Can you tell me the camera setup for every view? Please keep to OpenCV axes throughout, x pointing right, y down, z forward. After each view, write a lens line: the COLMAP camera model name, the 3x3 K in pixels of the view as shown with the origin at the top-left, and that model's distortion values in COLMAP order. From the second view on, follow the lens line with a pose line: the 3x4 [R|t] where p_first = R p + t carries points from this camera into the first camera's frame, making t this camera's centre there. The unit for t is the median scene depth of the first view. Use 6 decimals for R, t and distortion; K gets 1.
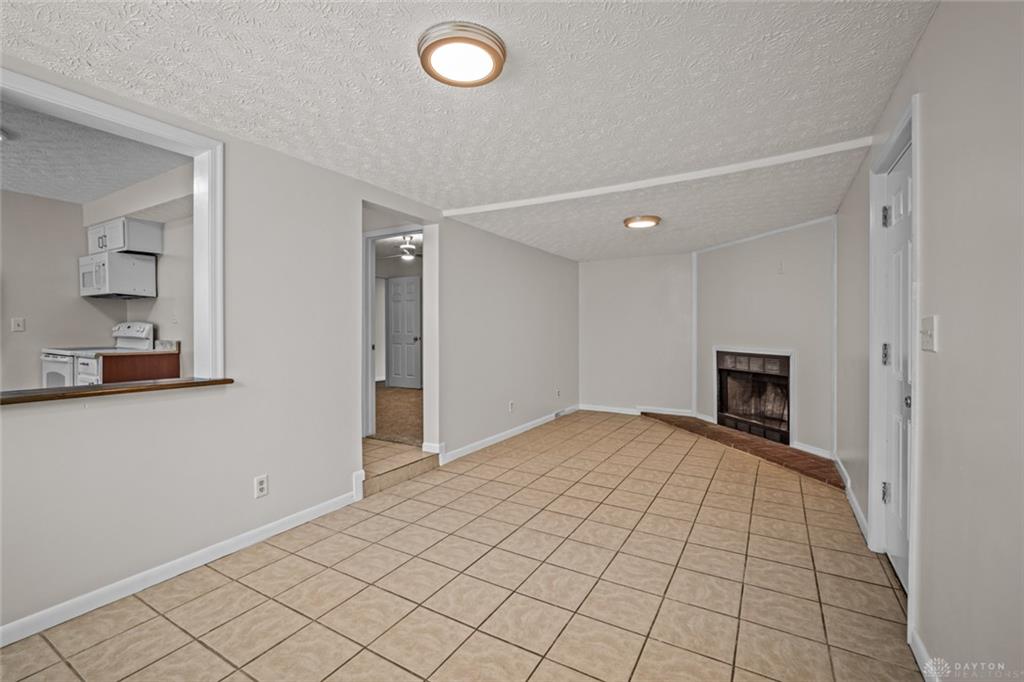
lens RADIAL K [[449.7, 0, 509.8], [0, 449.7, 327.5], [0, 0, 1]] dist [0.040781, -0.000083]
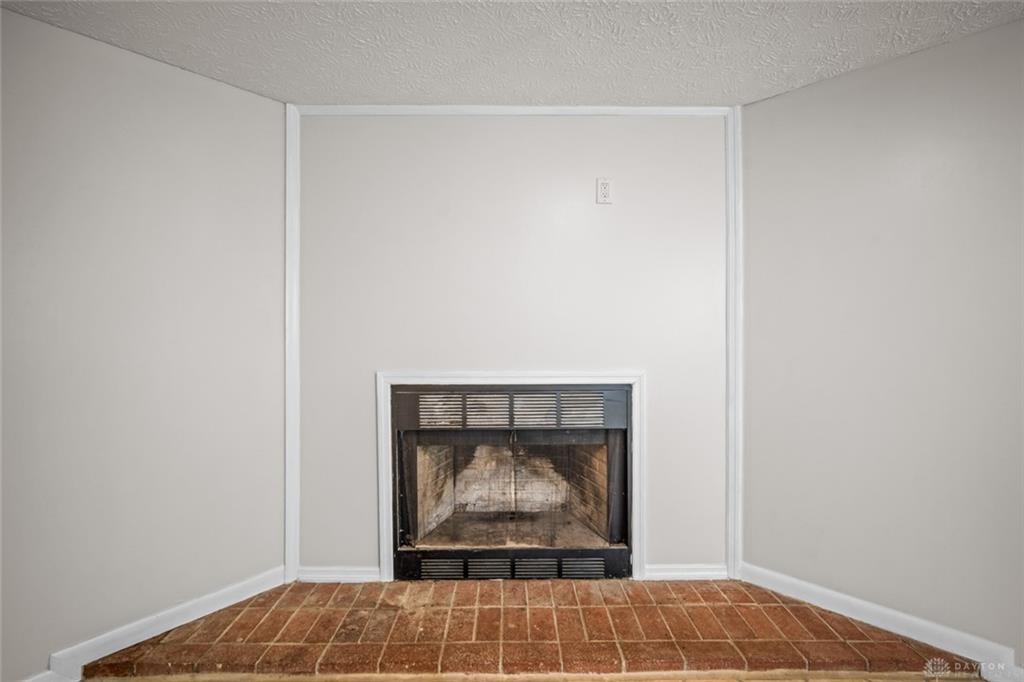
lens RADIAL K [[449.7, 0, 509.8], [0, 449.7, 327.5], [0, 0, 1]] dist [0.040781, -0.000083]
pose [[0.215207, 0.001632, 0.976567, 0.116544], [0.002864, 0.999993, -0.002302, 0.004276], [-0.976564, 0.003293, 0.215201, 0.886949]]
